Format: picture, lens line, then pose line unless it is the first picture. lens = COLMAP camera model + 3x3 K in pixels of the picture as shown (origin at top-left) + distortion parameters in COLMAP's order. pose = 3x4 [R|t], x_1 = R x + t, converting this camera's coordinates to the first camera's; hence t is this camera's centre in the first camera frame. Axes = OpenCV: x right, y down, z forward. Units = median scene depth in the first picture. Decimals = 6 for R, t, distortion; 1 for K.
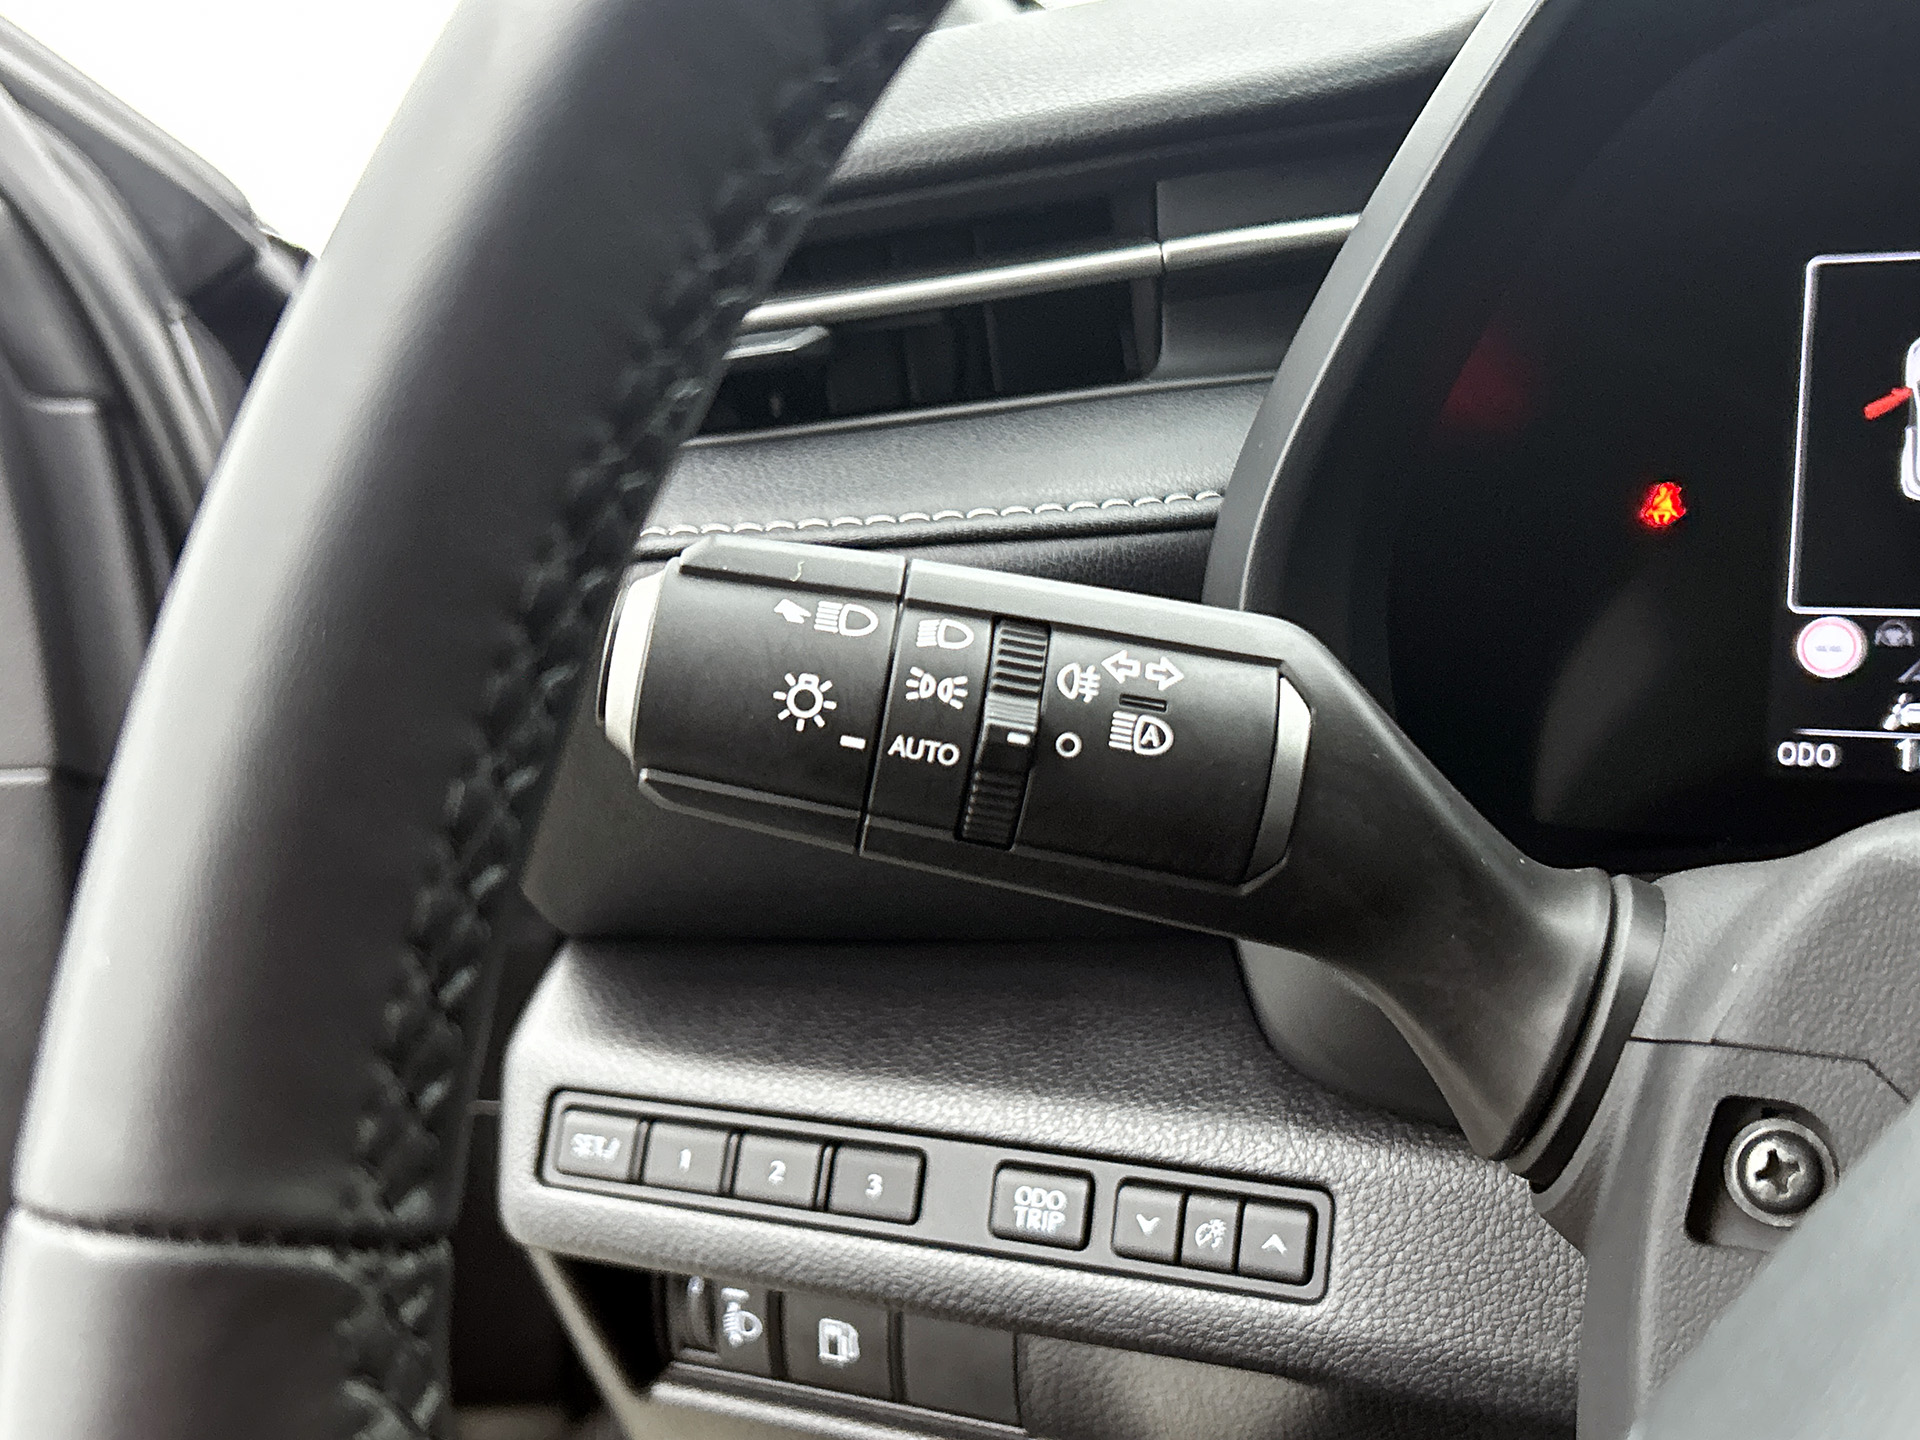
lens RADIAL K [[2174.8, 0, 958.0], [0, 2174.8, 703.5], [0, 0, 1]] dist [0.030129, 0.000000]
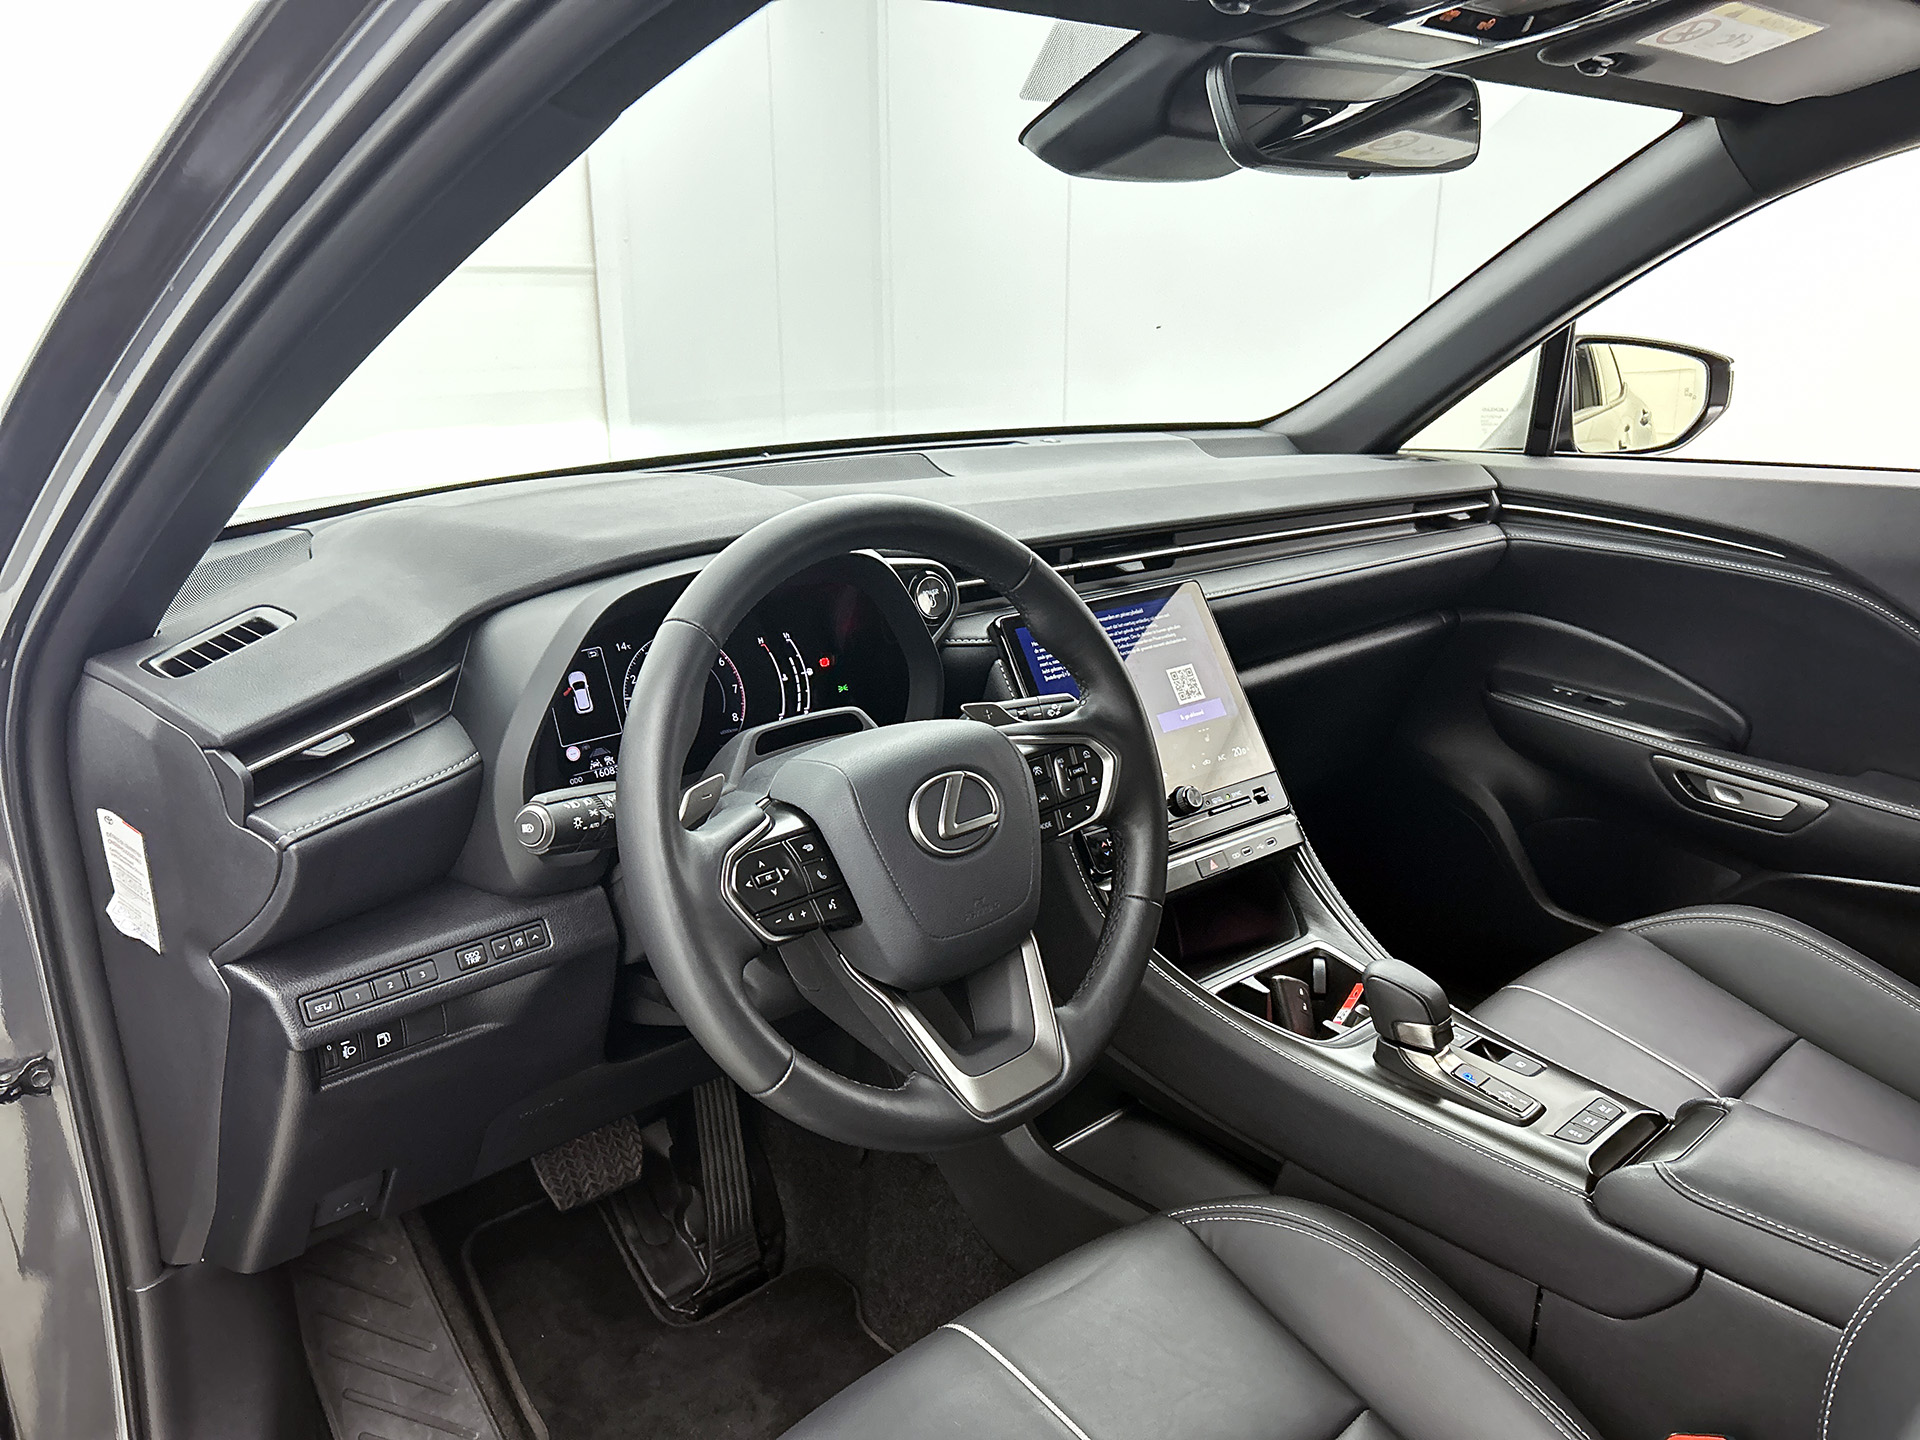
lens RADIAL K [[1461.1, 0, 972.9], [0, 1461.1, 716.5], [0, 0, 1]] dist [0.054853, -0.067257]
pose [[0.364535, -0.213006, 0.906500, -1.808951], [0.177245, 0.971561, 0.157017, -0.394509], [-0.914166, 0.103434, 0.391921, -0.760849]]
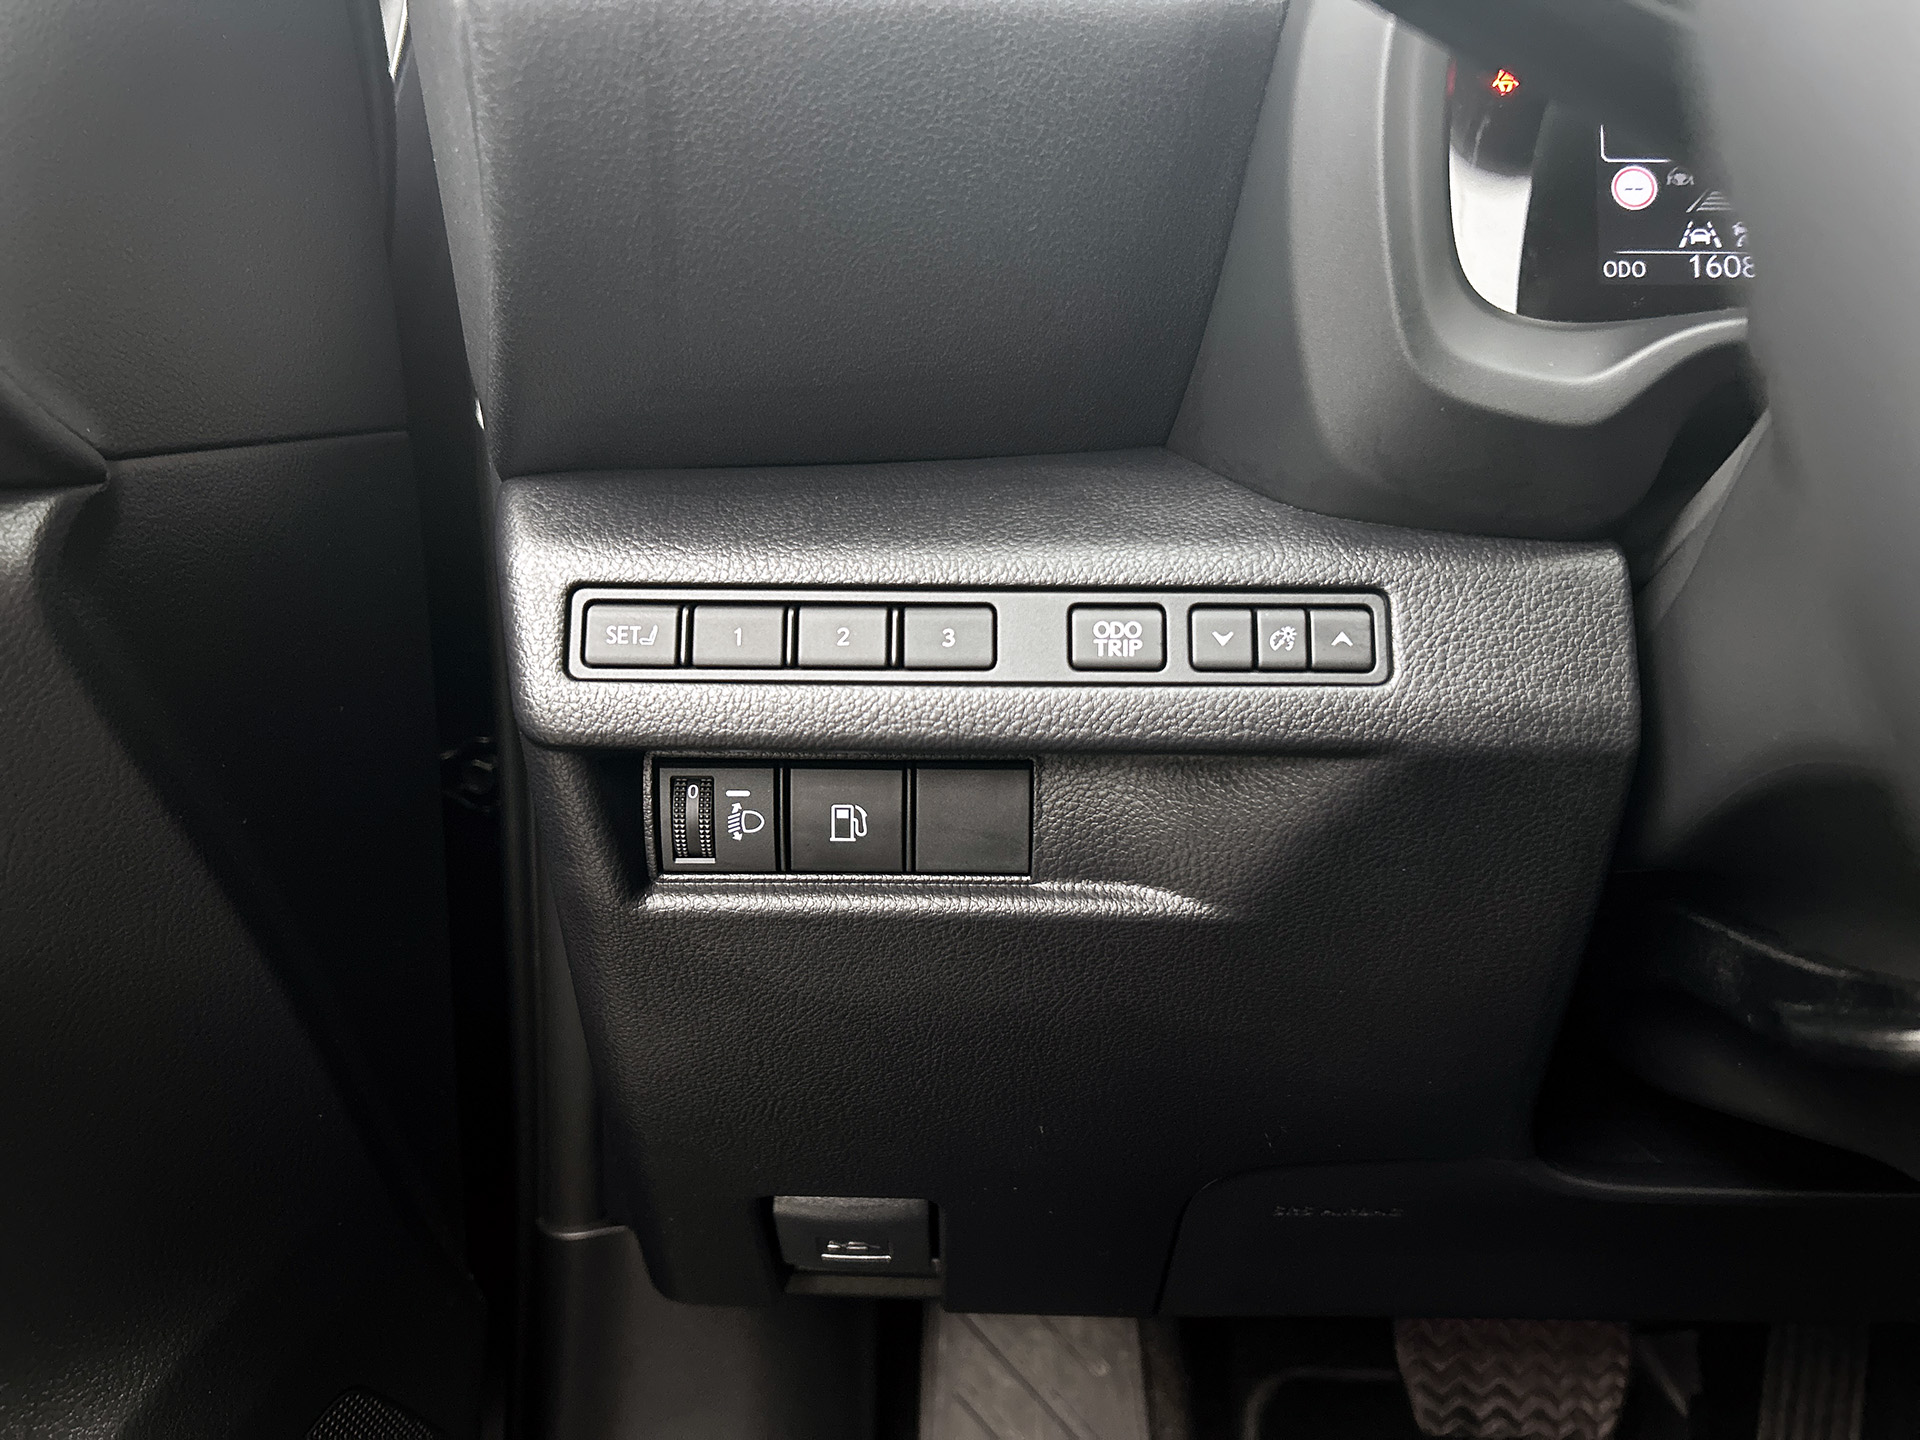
lens RADIAL K [[1461.1, 0, 979.3], [0, 1461.1, 698.9], [0, 0, 1]] dist [0.054853, -0.067257]
pose [[0.903903, -0.042927, 0.425577, -0.344115], [0.029158, 0.998821, 0.038818, 0.235678], [-0.426741, -0.022679, 0.904089, 0.373469]]
